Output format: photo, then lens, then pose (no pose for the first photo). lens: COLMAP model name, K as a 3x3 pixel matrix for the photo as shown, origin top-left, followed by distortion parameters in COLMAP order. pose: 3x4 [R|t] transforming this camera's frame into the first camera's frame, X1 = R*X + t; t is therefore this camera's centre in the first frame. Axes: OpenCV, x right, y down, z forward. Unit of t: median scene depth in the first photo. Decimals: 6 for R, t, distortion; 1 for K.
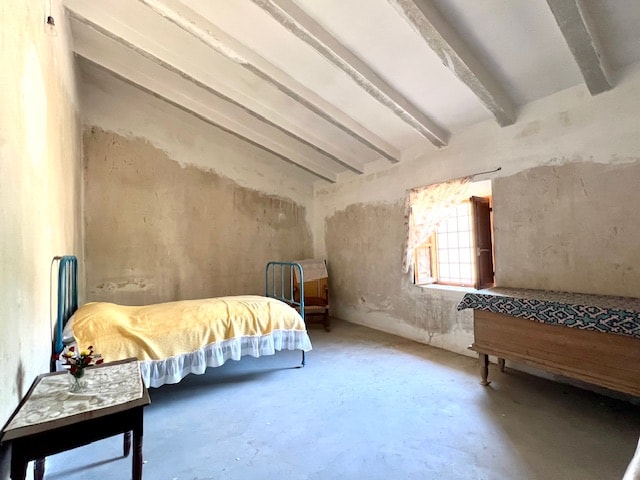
lens RADIAL K [[287.2, 0, 320.0], [0, 287.2, 240.0], [0, 0, 1]] dist [0.000616, 0.000075]
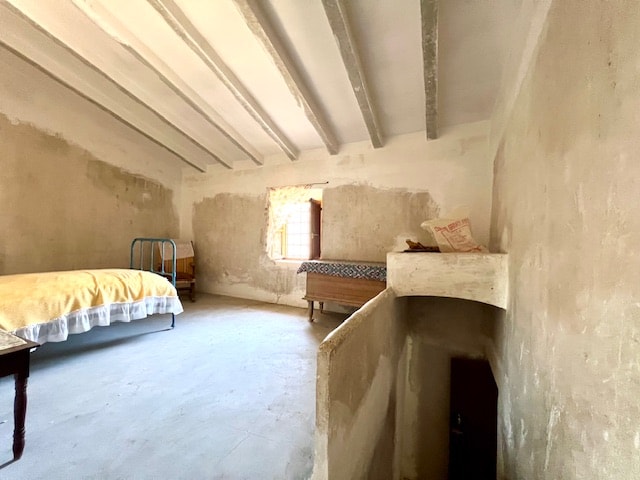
lens RADIAL K [[257.9, 0, 320.0], [0, 257.9, 240.0], [0, 0, 1]] dist [-0.000637, 0.000102]
pose [[0.868106, 0.041840, 0.494612, -0.074576], [-0.057848, 0.998179, 0.017093, 0.035728], [-0.492996, -0.043451, 0.868946, -0.181851]]
